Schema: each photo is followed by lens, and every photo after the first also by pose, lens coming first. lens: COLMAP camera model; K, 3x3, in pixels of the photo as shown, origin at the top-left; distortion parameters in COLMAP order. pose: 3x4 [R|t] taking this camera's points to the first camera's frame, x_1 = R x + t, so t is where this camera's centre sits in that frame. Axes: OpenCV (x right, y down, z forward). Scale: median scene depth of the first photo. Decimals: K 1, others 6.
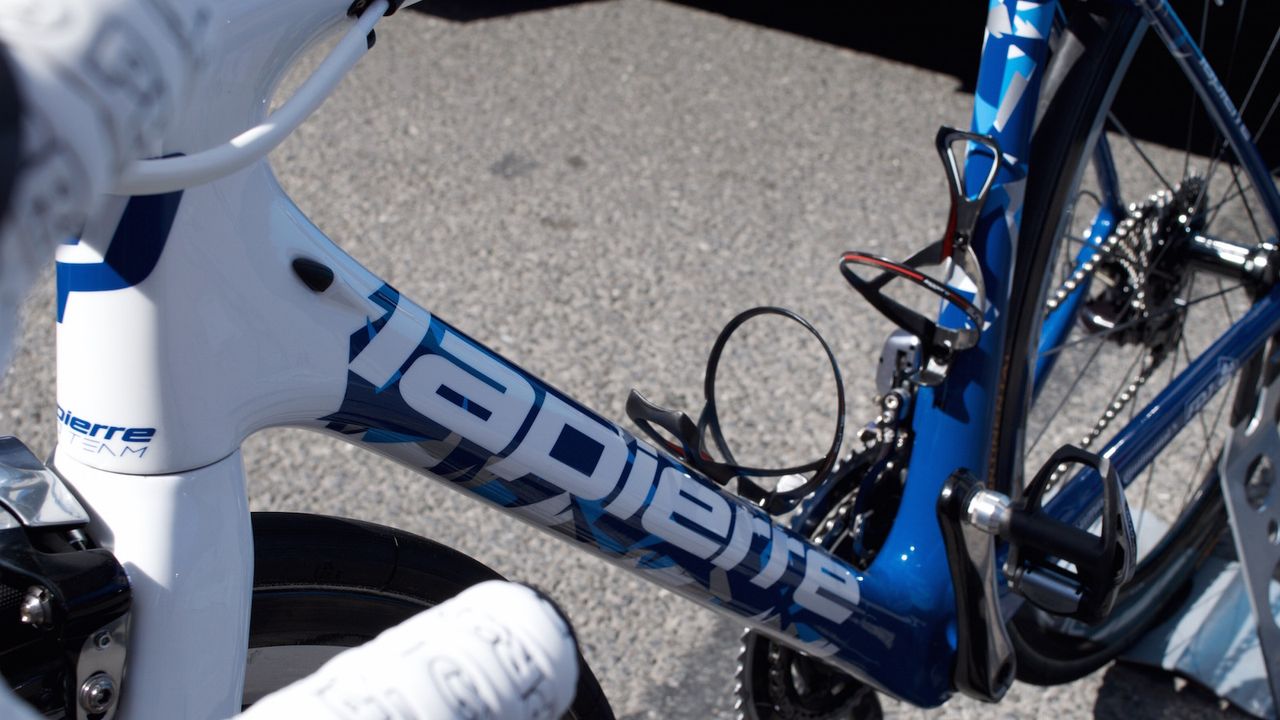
lens RADIAL K [[1638.6, 0, 643.6], [0, 1638.6, 441.4], [0, 0, 1]] dist [-0.054548, 0.012658]
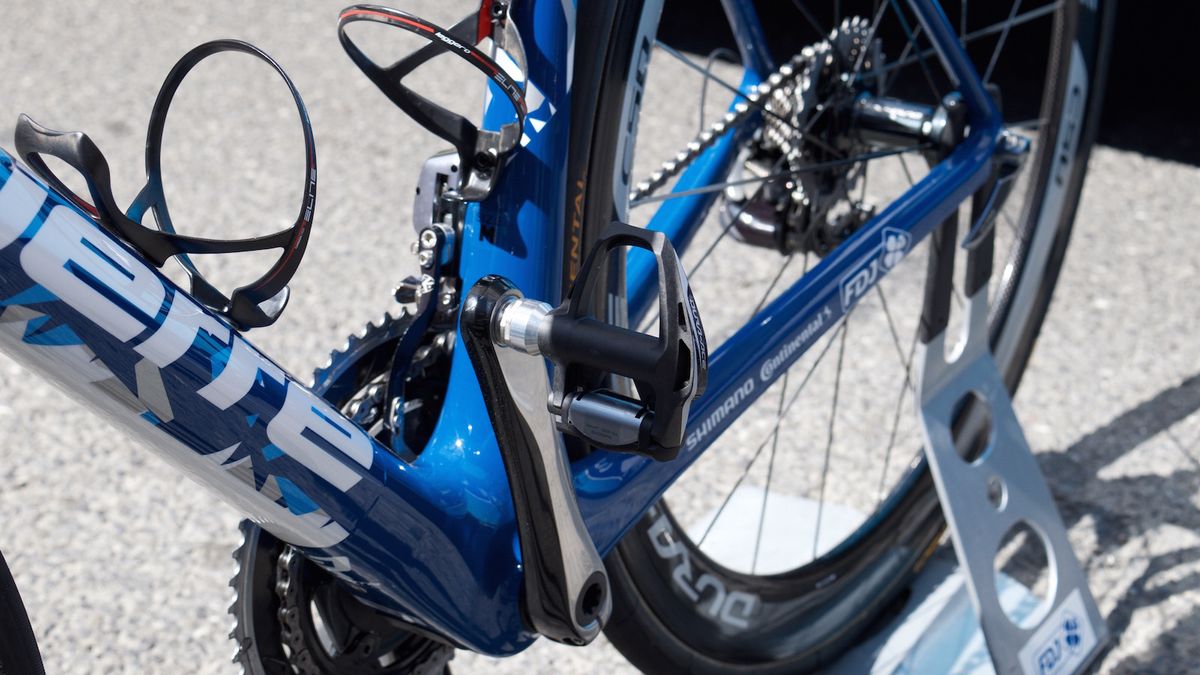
lens RADIAL K [[2290.5, 0, 600.0], [0, 2290.5, 337.5], [0, 0, 1]] dist [0.021077, 0.068063]
pose [[0.991545, -0.015180, 0.128876, 0.045275], [0.033420, 0.989505, -0.140579, 0.085949], [-0.125389, 0.143697, 0.981646, -0.026938]]
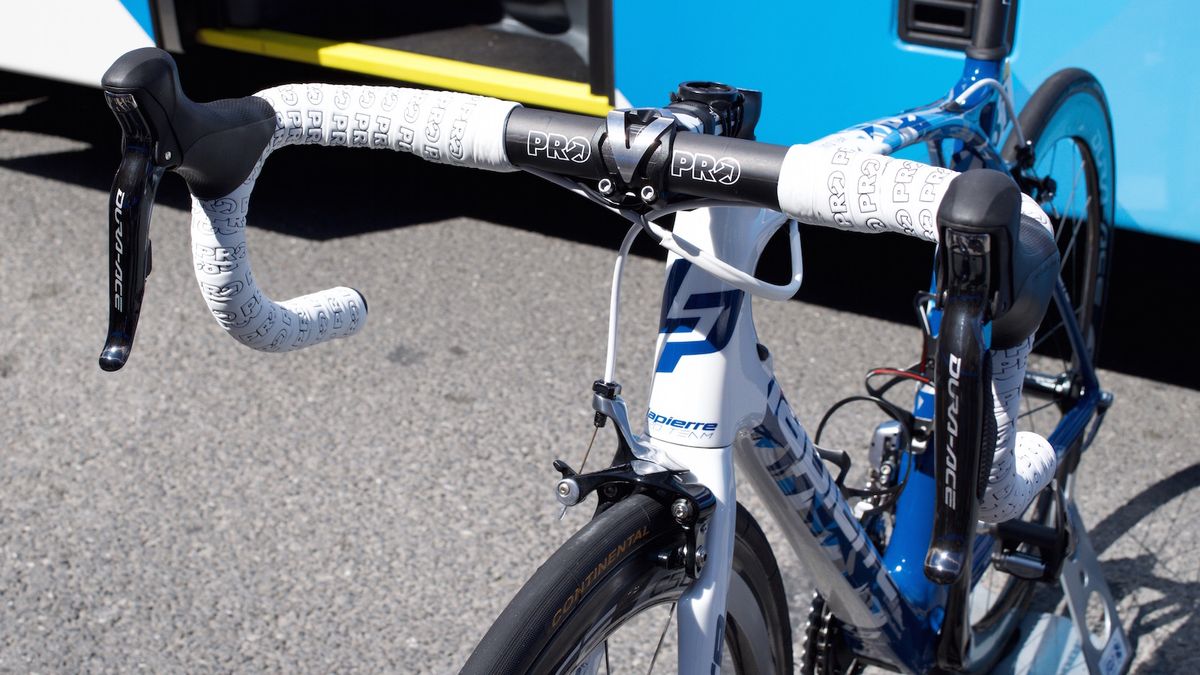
lens RADIAL K [[1644.2, 0, 597.0], [0, 1644.2, 313.4], [0, 0, 1]] dist [-0.031358, 0.018241]
pose [[0.981005, -0.017374, 0.193205, -0.203627], [0.057052, 0.977772, -0.201758, 0.063501], [-0.185405, 0.208948, 0.960191, -0.232388]]
